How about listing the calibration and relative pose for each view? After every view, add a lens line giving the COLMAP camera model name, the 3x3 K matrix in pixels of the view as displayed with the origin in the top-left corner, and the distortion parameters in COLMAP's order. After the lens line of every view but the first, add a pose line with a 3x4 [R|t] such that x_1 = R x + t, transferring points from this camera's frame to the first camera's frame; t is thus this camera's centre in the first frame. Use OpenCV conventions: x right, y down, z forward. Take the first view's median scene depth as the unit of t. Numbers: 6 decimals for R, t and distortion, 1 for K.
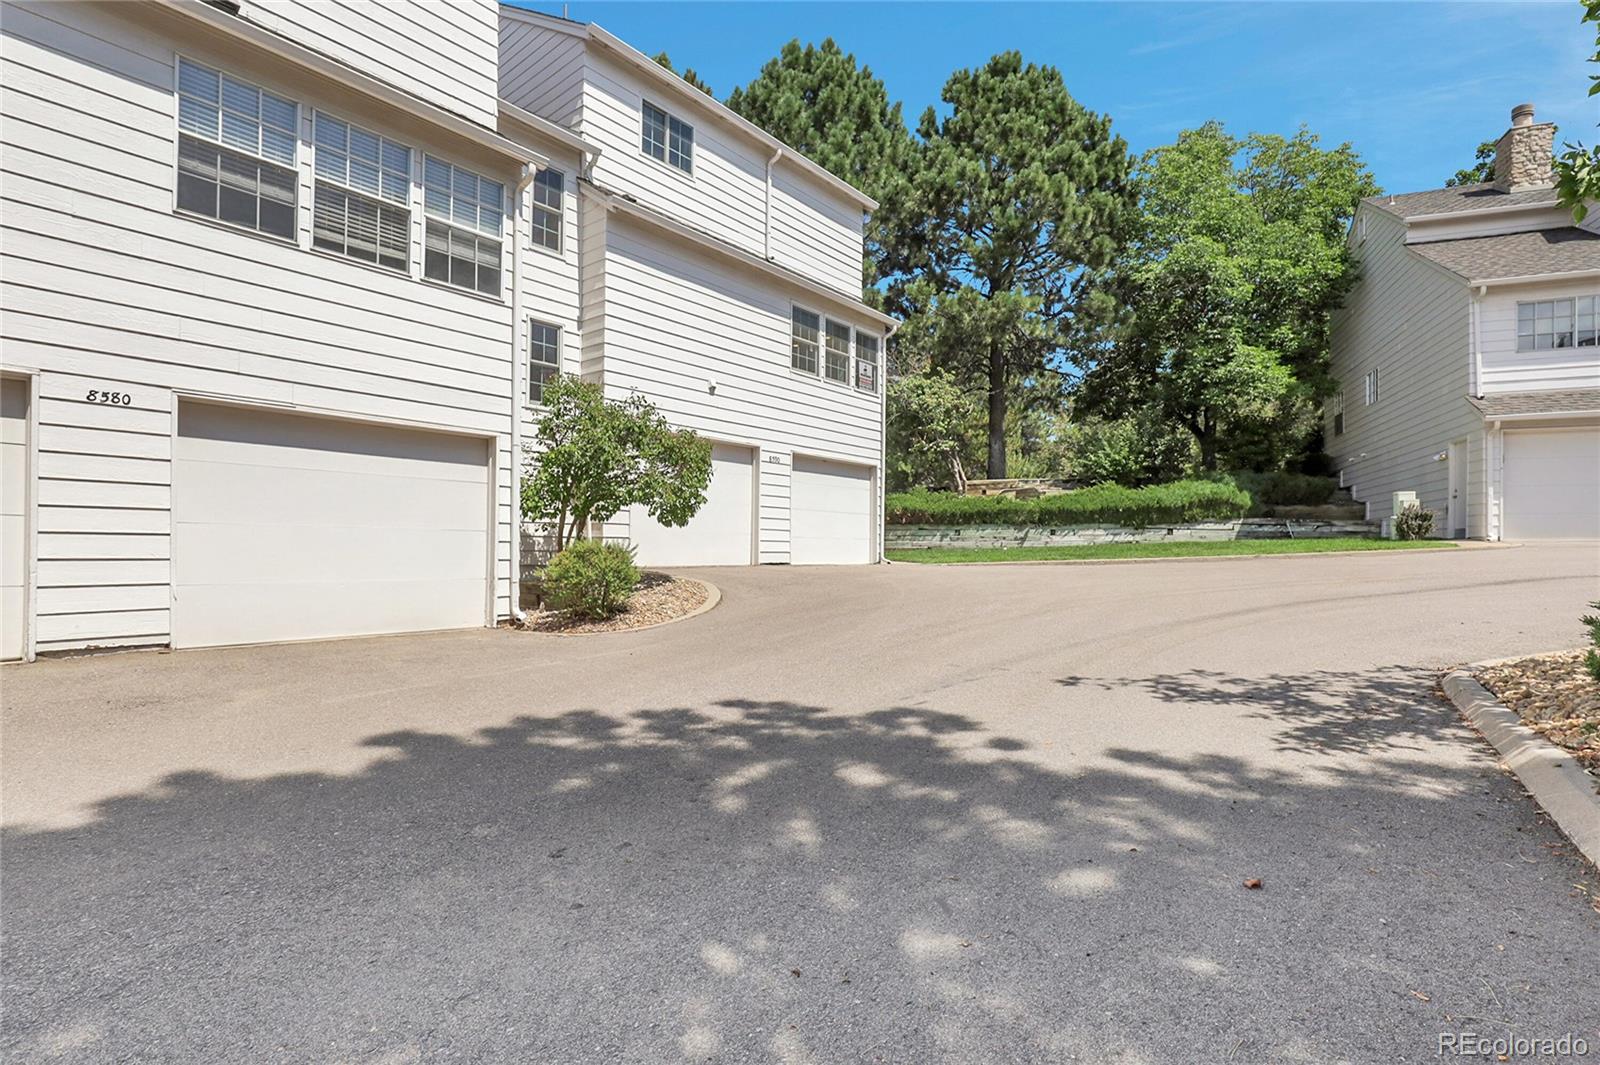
lens RADIAL K [[743.1, 0, 800.3], [0, 743.1, 538.7], [0, 0, 1]] dist [-0.002205, -0.000680]
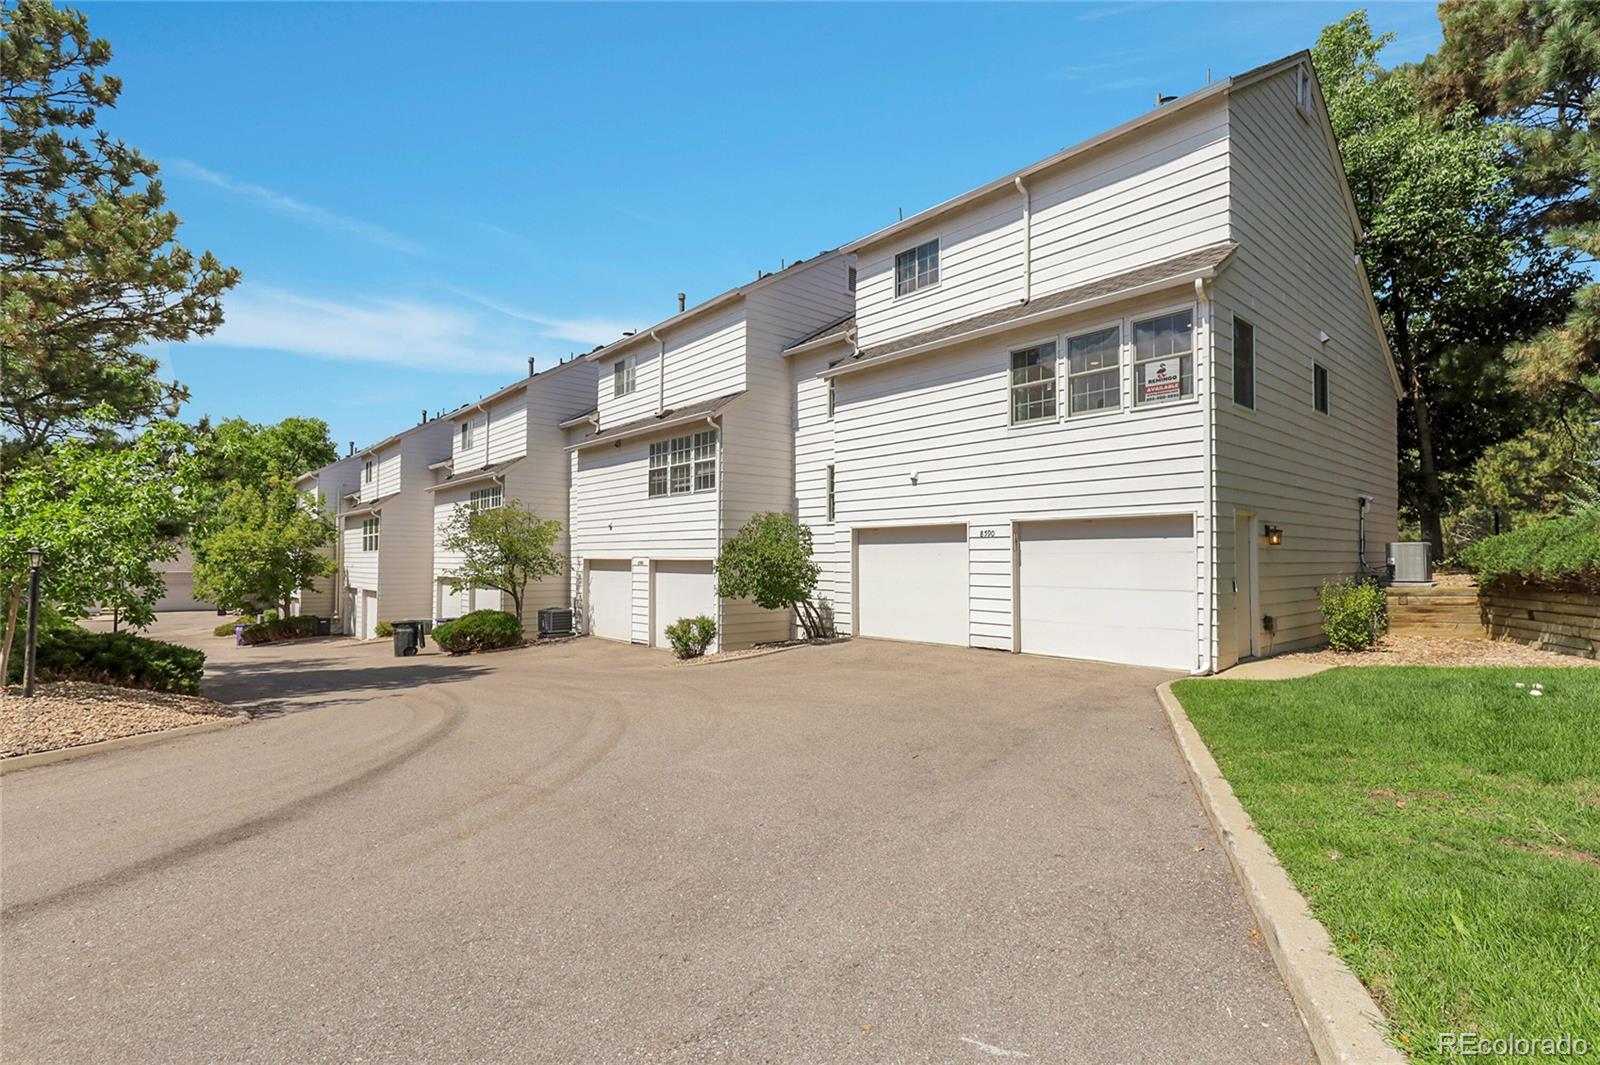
lens RADIAL K [[743.1, 0, 800.3], [0, 743.1, 538.2], [0, 0, 1]] dist [-0.002205, -0.000680]
pose [[-0.142946, -0.049435, -0.988495, 0.929995], [0.003465, 0.998721, -0.050447, -0.058592], [0.989724, -0.010636, -0.142592, 0.940040]]
